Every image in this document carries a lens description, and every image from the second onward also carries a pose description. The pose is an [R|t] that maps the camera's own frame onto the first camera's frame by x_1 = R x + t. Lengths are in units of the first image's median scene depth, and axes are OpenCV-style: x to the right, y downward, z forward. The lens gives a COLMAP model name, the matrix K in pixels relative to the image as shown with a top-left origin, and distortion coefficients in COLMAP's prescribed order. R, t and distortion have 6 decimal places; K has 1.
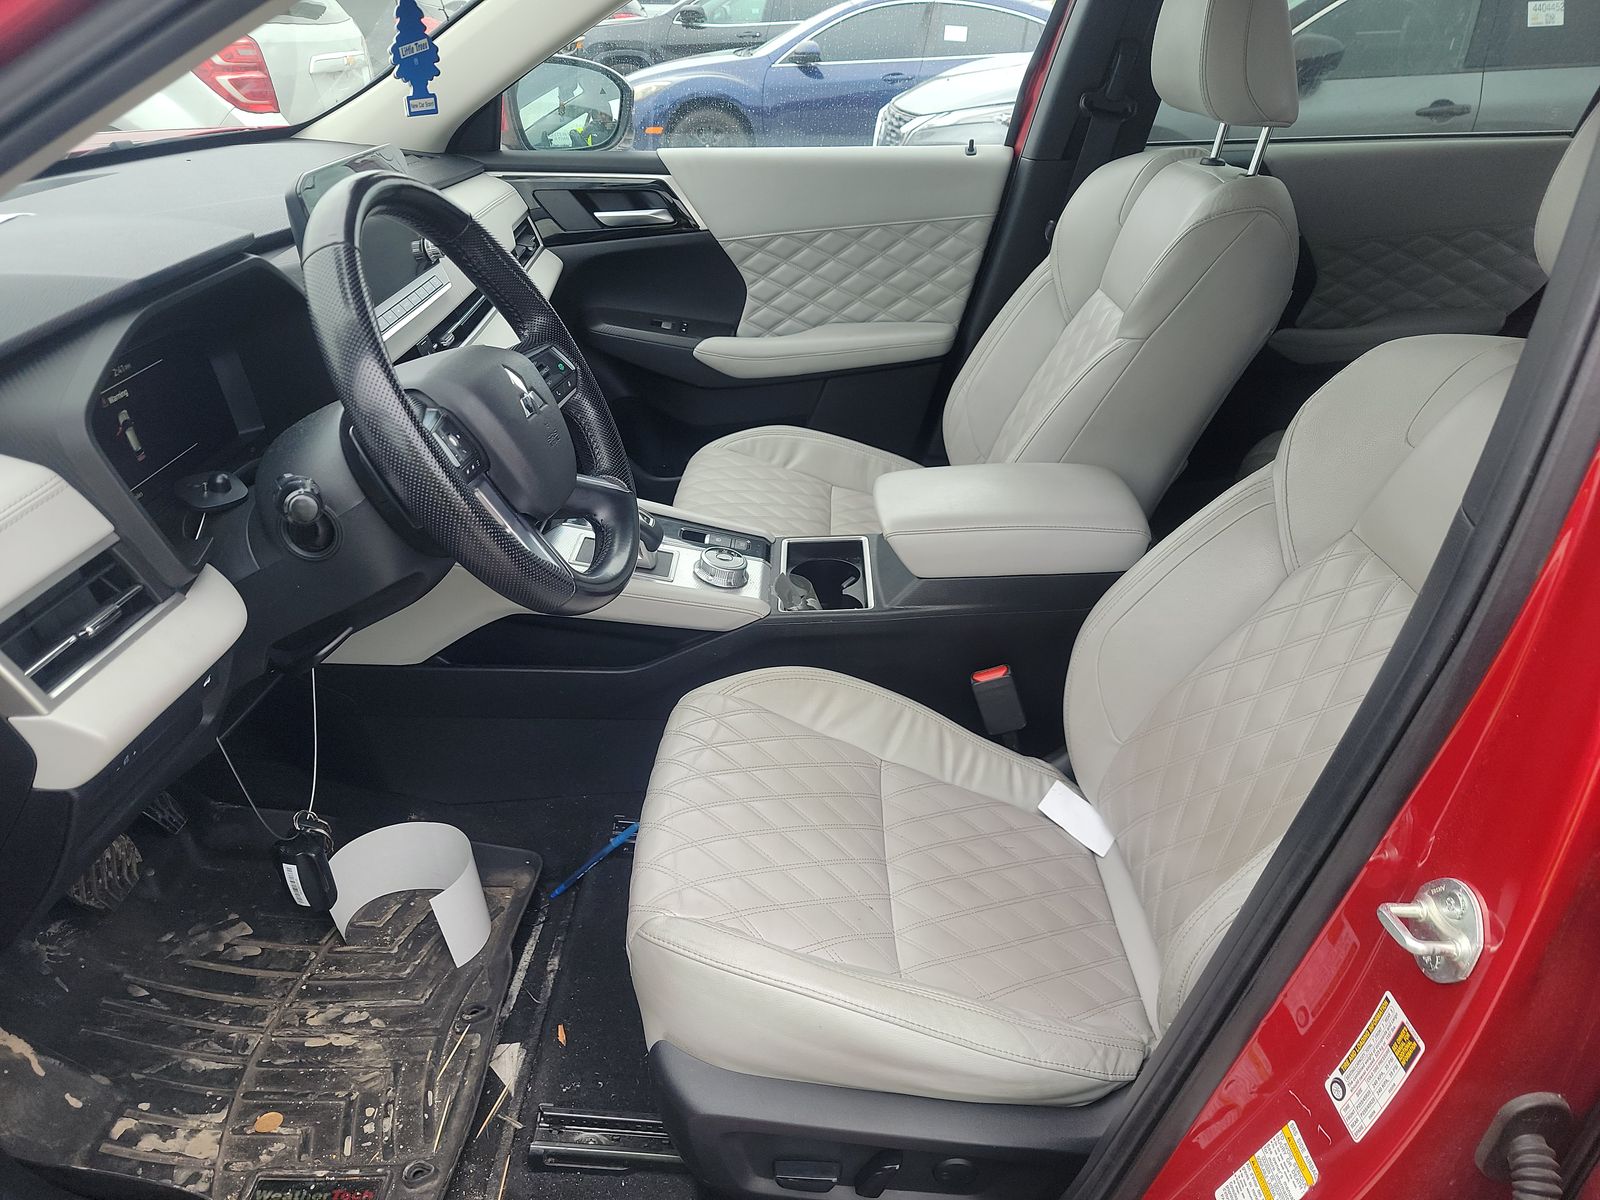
lens RADIAL K [[1129.0, 0, 816.2], [0, 1129.0, 605.5], [0, 0, 1]] dist [0.064018, -0.046051]
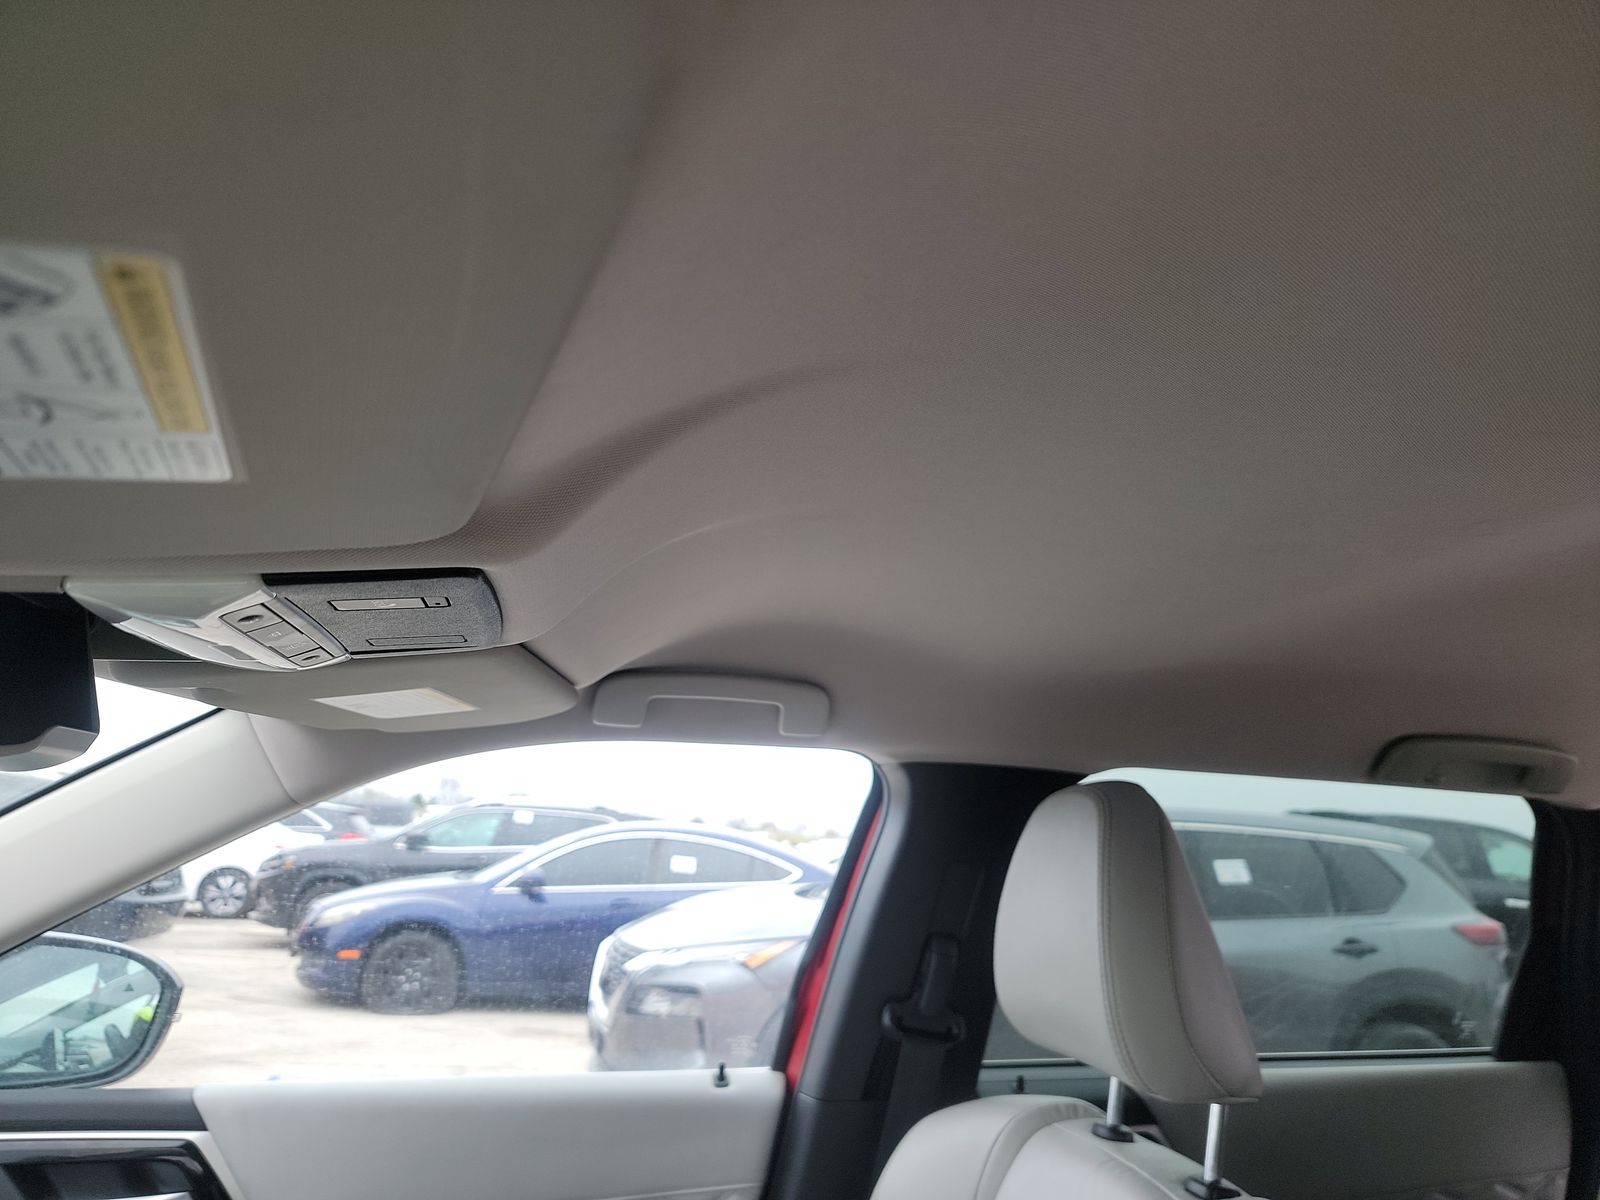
lens RADIAL K [[1129.0, 0, 816.2], [0, 1129.0, 605.5], [0, 0, 1]] dist [0.064018, -0.046051]
pose [[0.974646, 0.073255, 0.211422, 0.010709], [0.076146, 0.779900, -0.621255, -0.069829], [-0.210398, 0.621602, 0.754548, 0.113874]]
